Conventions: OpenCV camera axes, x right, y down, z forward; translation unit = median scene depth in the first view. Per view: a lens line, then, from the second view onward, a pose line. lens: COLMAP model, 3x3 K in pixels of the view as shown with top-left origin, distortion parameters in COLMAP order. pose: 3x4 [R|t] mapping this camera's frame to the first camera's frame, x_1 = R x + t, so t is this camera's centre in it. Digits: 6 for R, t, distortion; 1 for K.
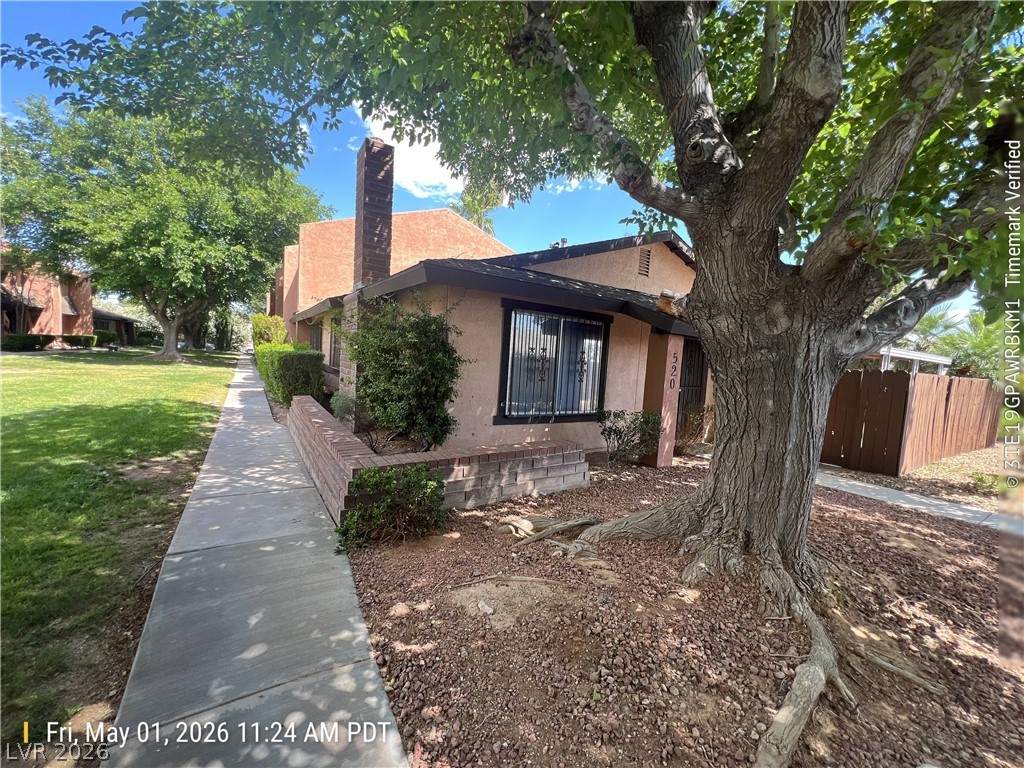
lens RADIAL K [[411.4, 0, 514.5], [0, 411.4, 385.2], [0, 0, 1]] dist [0.000892, -0.000040]
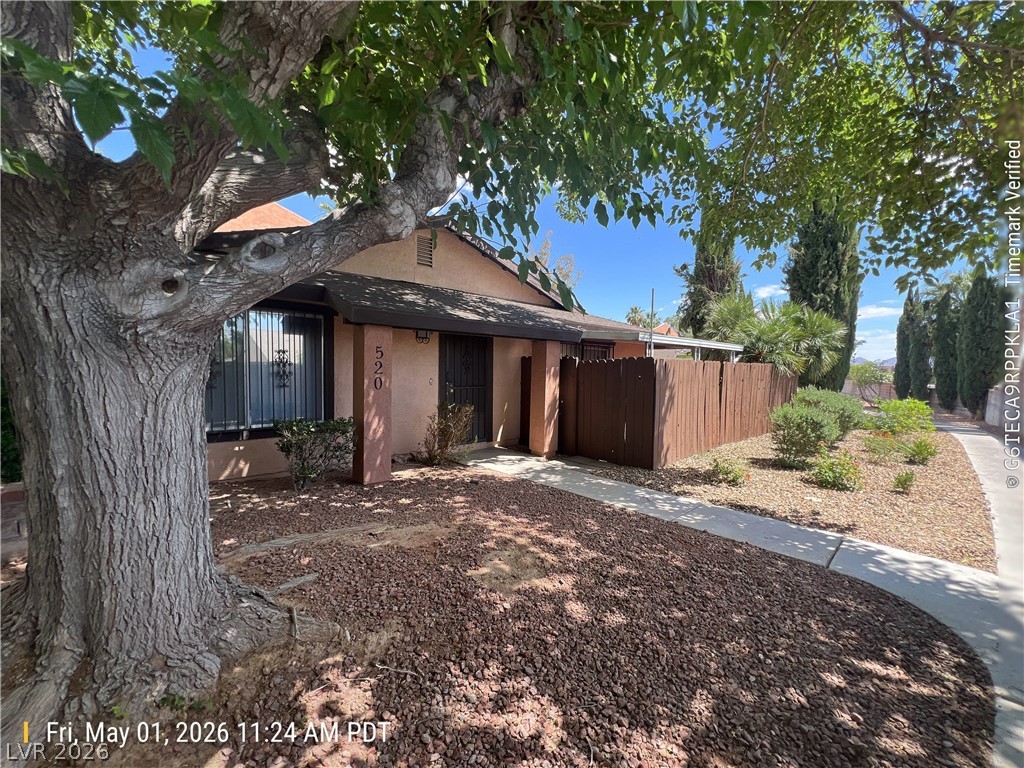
lens RADIAL K [[411.4, 0, 514.5], [0, 411.4, 385.2], [0, 0, 1]] dist [0.000892, -0.000040]
pose [[0.985595, -0.052198, 0.160865, 0.445365], [0.055346, 0.998352, -0.015149, 0.024559], [-0.159809, 0.023834, 0.986860, 0.106312]]
